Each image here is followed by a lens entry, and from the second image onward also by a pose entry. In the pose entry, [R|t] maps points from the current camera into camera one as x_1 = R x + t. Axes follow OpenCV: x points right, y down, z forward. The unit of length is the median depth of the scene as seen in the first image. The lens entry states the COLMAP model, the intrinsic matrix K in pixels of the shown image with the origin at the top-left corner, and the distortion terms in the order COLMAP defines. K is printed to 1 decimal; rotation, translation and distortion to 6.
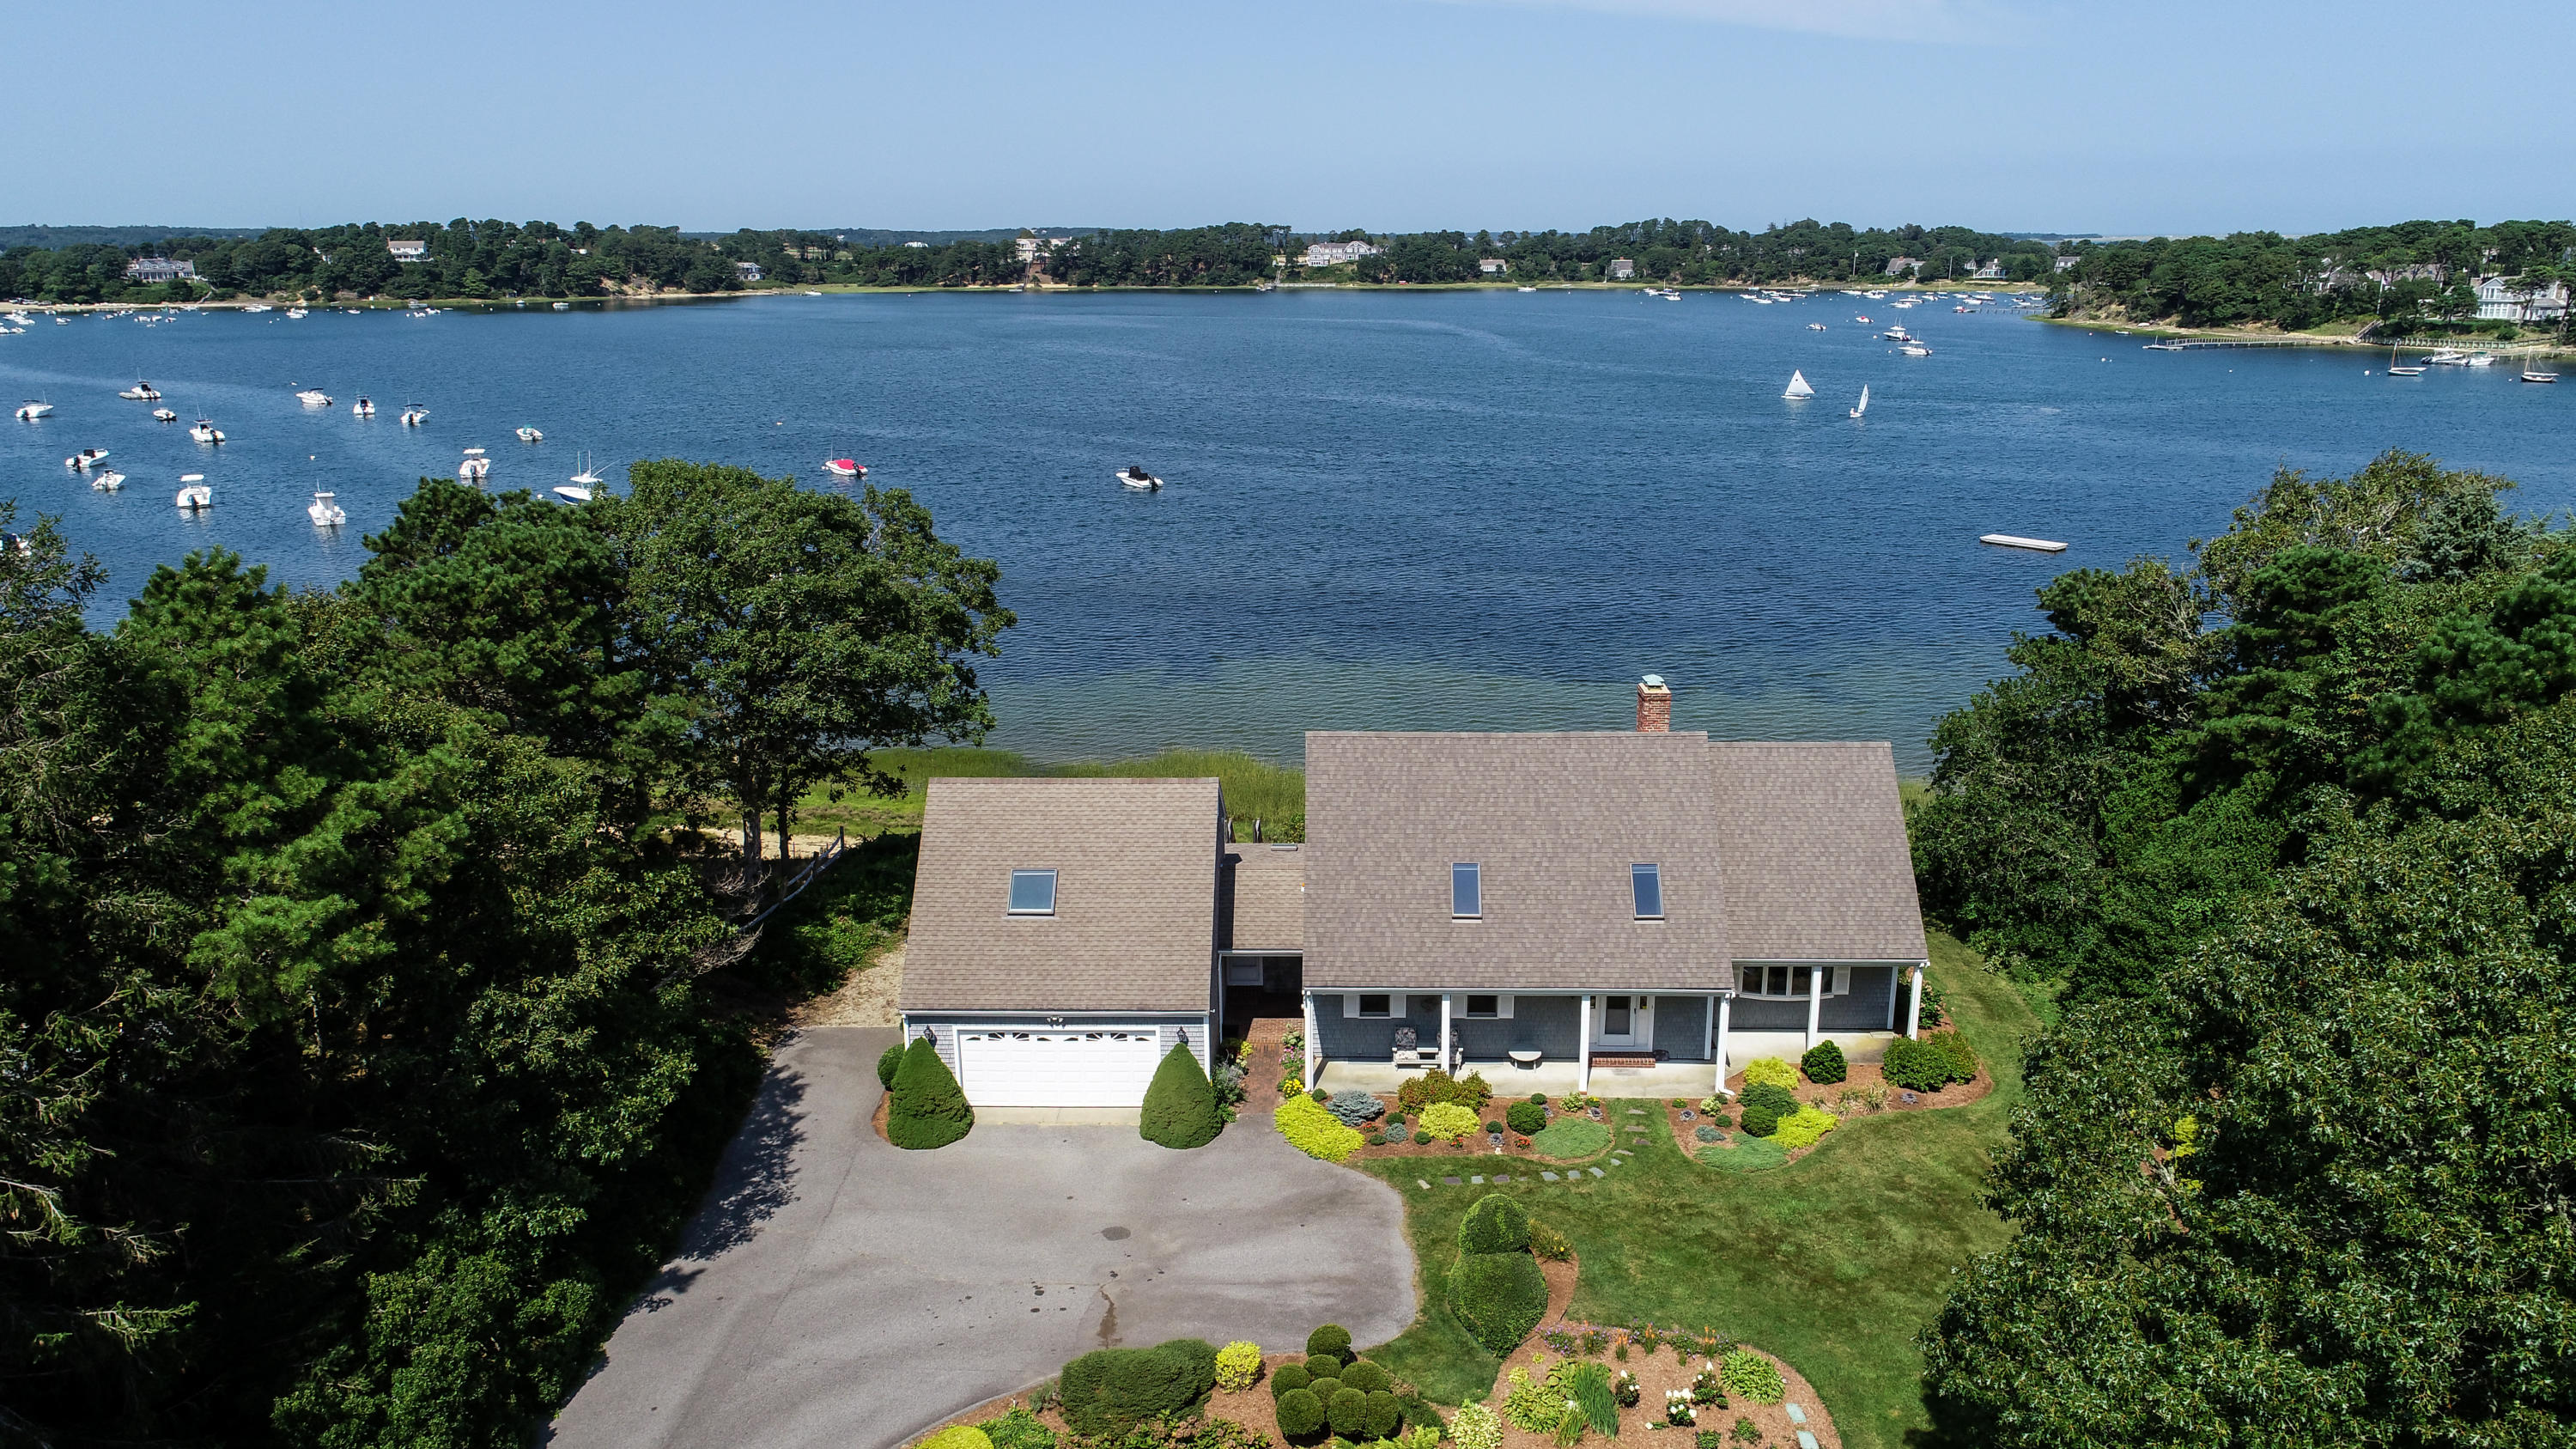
lens RADIAL K [[1799.2, 0, 1288.0], [0, 1799.2, 724.5], [0, 0, 1]] dist [0.015635, -0.002871]
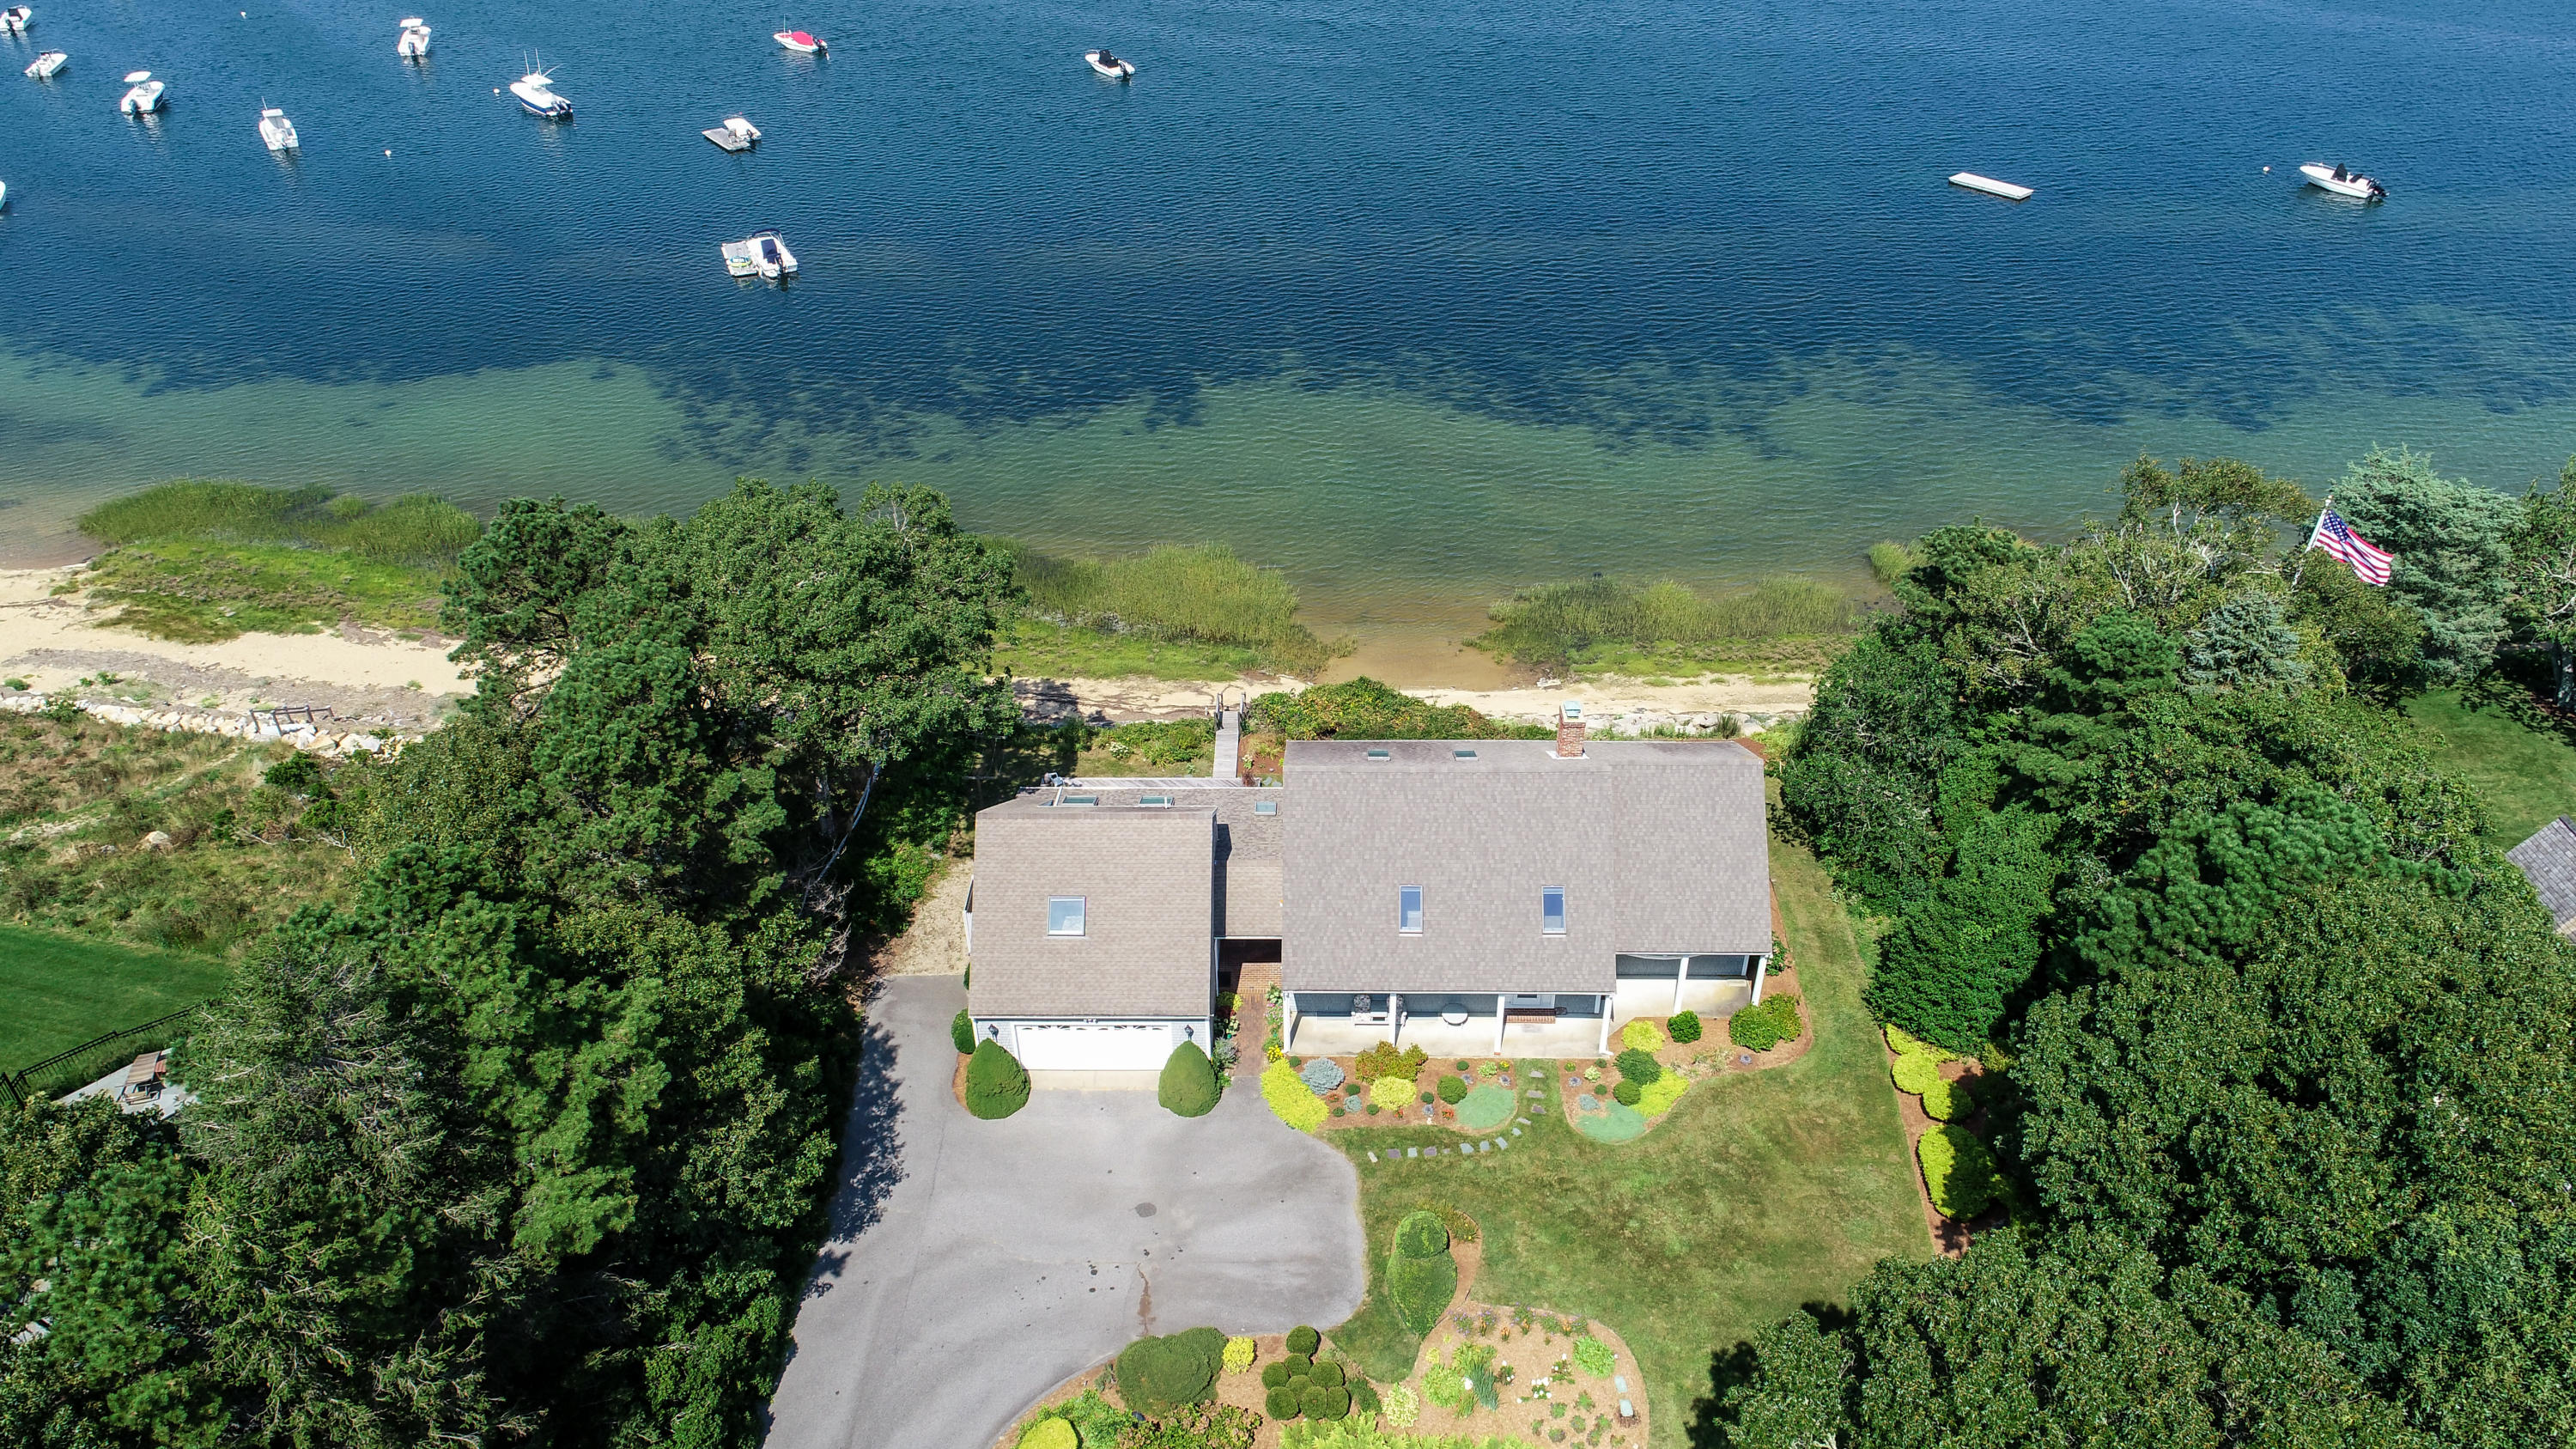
lens RADIAL K [[1799.2, 0, 1288.0], [0, 1799.2, 724.5], [0, 0, 1]] dist [0.015635, -0.002871]
pose [[0.999906, -0.008356, 0.010895, 0.000360], [0.004199, 0.941578, 0.336768, -0.497180], [-0.013072, -0.336691, 0.941524, -0.155061]]
